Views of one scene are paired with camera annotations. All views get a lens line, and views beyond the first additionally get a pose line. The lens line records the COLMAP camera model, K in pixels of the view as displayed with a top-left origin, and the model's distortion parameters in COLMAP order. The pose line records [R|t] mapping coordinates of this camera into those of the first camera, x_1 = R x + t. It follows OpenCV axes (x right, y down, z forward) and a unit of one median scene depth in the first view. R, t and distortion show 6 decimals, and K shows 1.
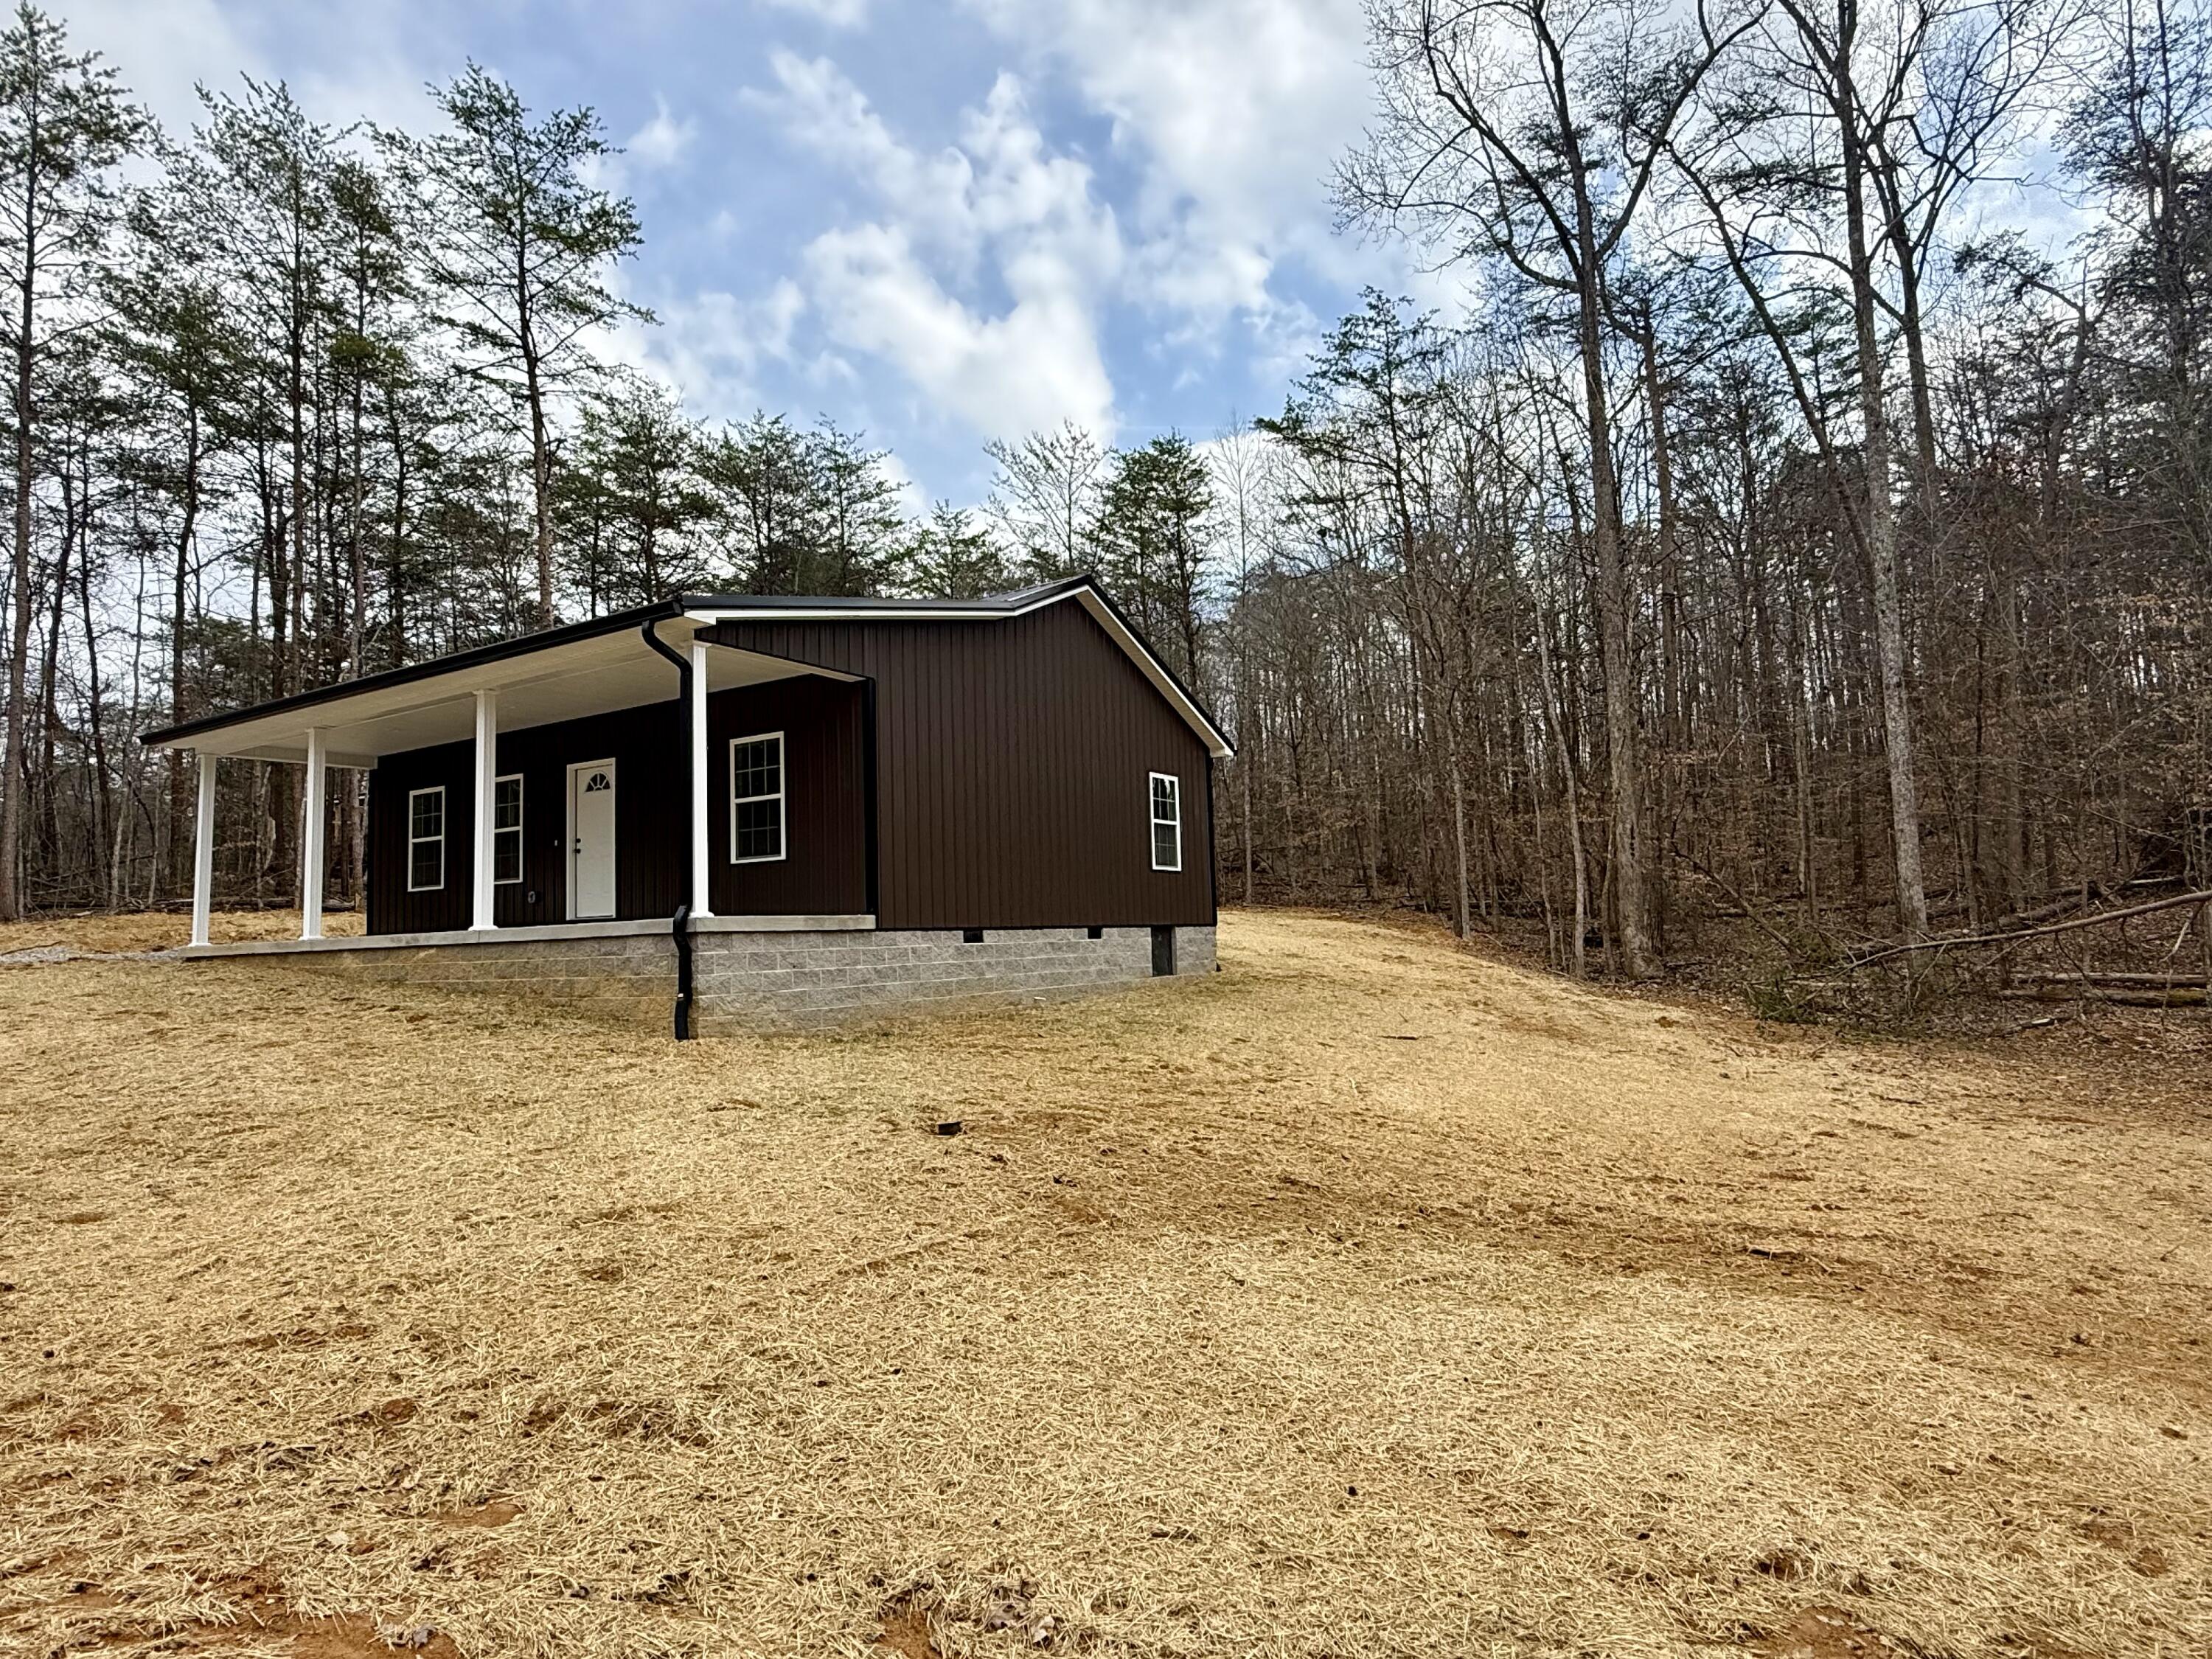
lens RADIAL K [[1258.5, 0, 1103.0], [0, 1258.5, 820.2], [0, 0, 1]] dist [-0.004128, 0.016011]
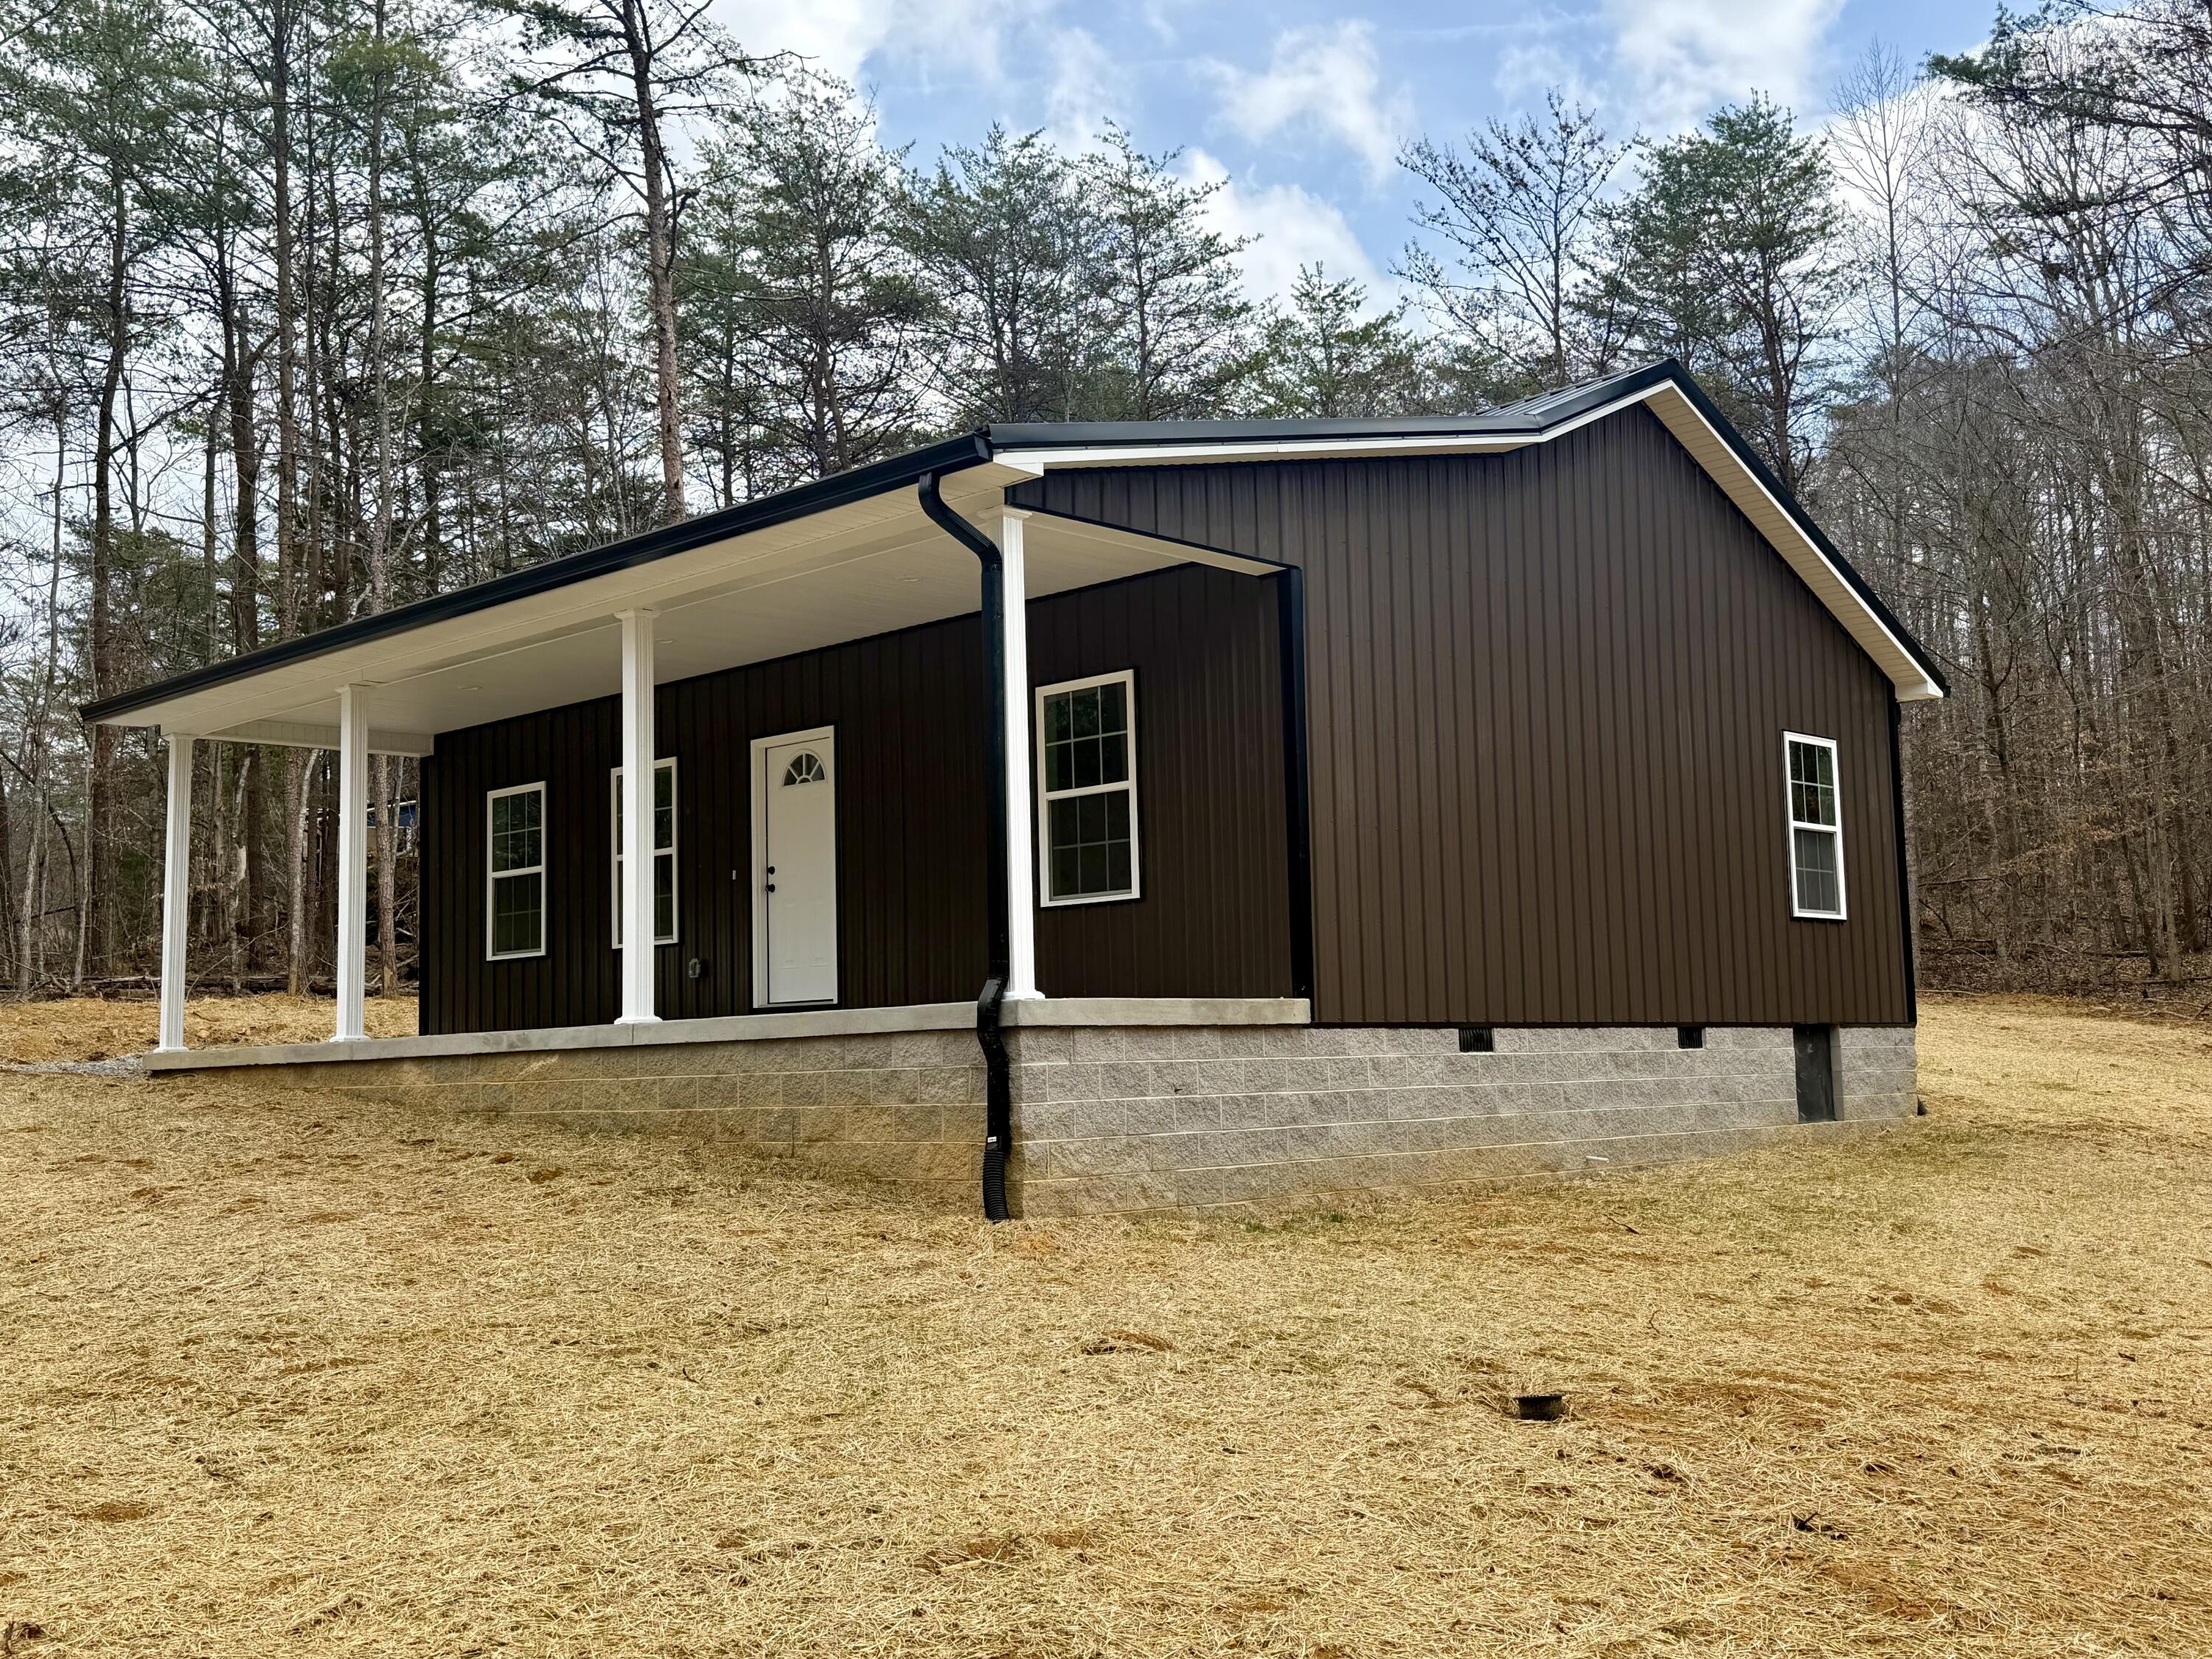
lens RADIAL K [[2222.3, 0, 1112.5], [0, 2222.3, 835.8], [0, 0, 1]] dist [0.089882, 0.000000]
pose [[0.979477, -0.012567, -0.201165, -0.051312], [0.012182, 0.999921, -0.003149, 0.004859], [0.201189, 0.000634, 0.979552, 0.026582]]
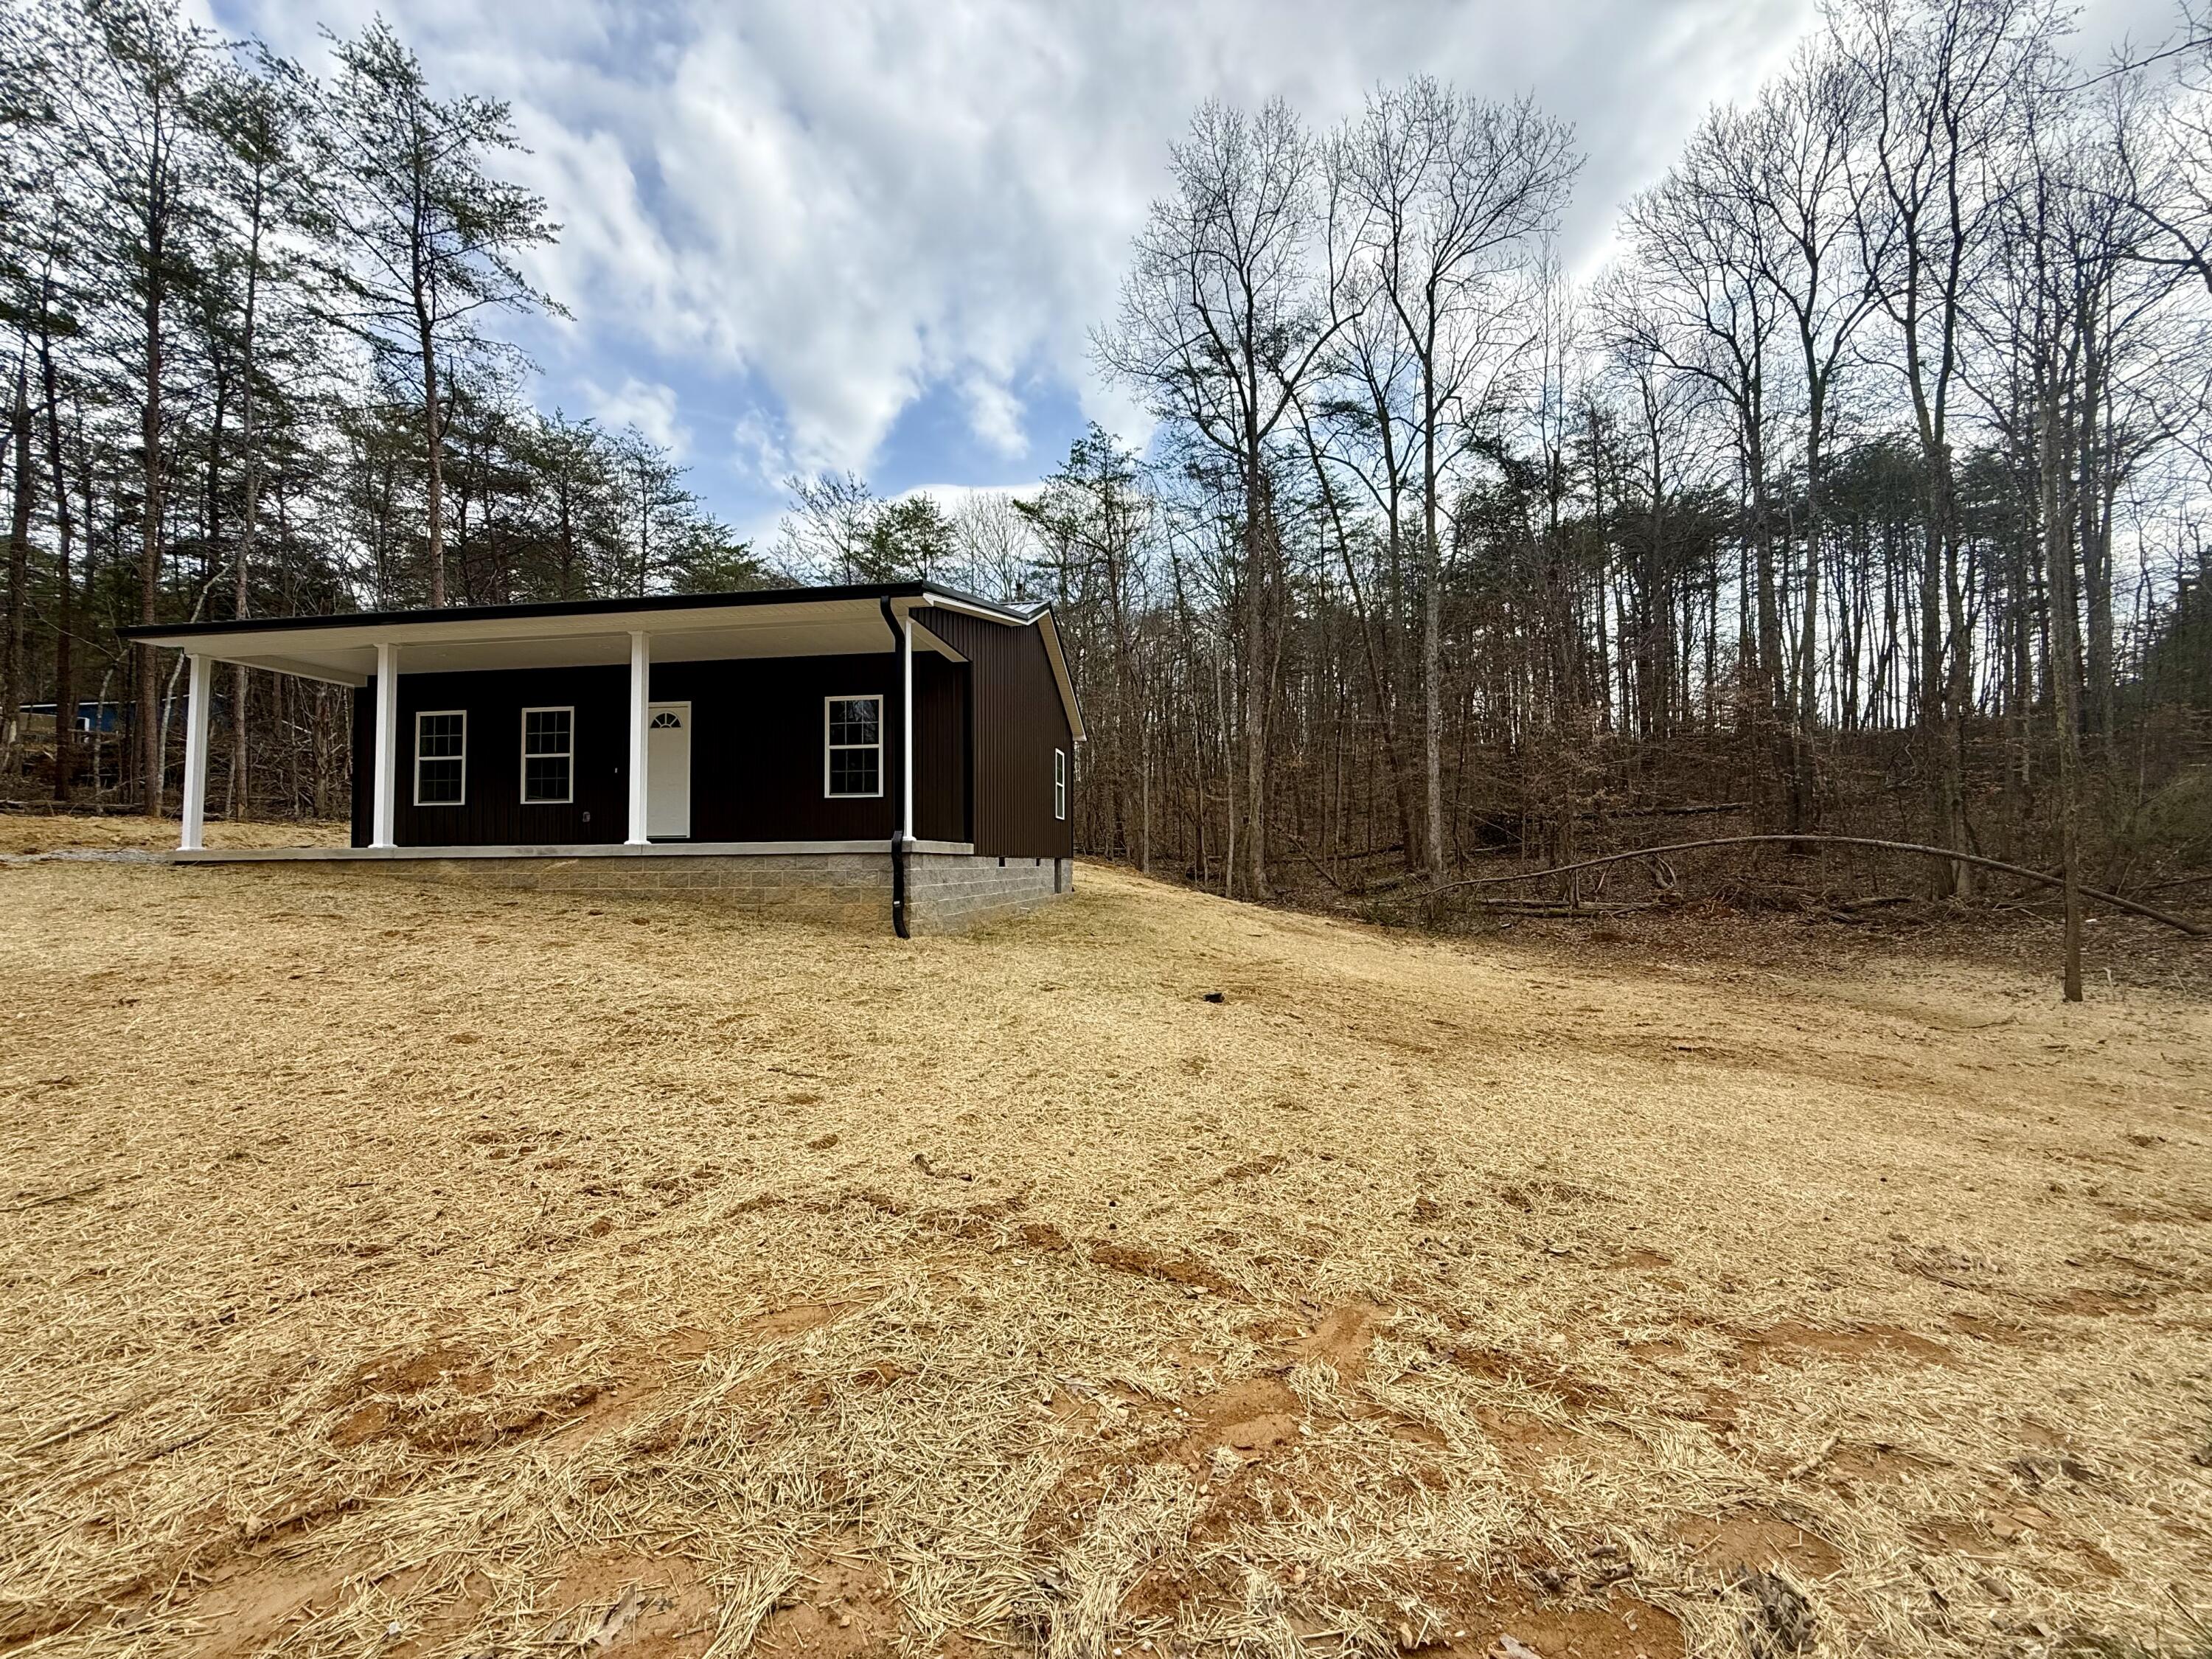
lens RADIAL K [[879.9, 0, 1096.7], [0, 879.9, 833.5], [0, 0, 1]] dist [-0.000149, -0.000040]
pose [[0.919766, 0.040918, 0.390328, -0.308372], [-0.060744, 0.997408, 0.038578, 0.016083], [-0.387738, -0.059192, 0.919867, 0.081118]]
